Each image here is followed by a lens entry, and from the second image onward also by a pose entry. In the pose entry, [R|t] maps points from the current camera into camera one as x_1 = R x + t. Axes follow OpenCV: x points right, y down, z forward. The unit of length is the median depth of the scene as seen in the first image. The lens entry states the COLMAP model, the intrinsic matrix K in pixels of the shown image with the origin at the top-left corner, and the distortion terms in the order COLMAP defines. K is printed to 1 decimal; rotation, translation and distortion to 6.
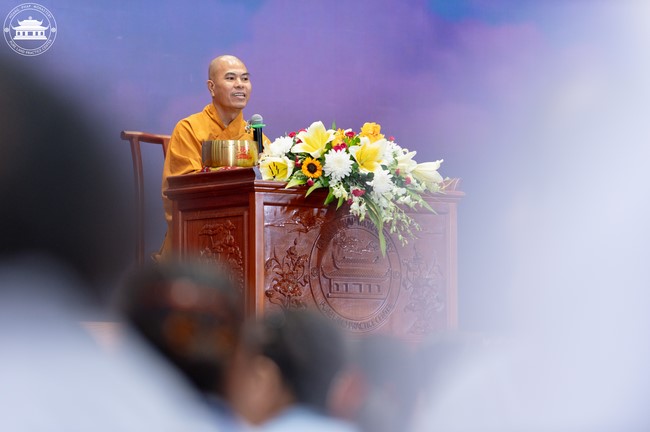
lens RADIAL K [[3813.6, 0, 325.0], [0, 3813.6, 216.0], [0, 0, 1]] dist [-0.180332, -2.515553]
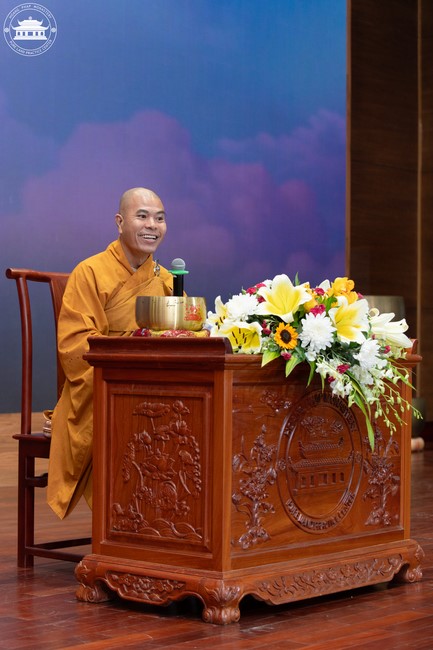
lens RADIAL K [[1395.8, 0, 216.5], [0, 1395.8, 325.0], [0, 0, 1]] dist [-0.003236, -0.066206]
pose [[0.984628, 0.017333, 0.173801, -0.067340], [-0.025474, 0.998675, 0.044720, -0.027303], [-0.172796, -0.048460, 0.983765, 0.715673]]
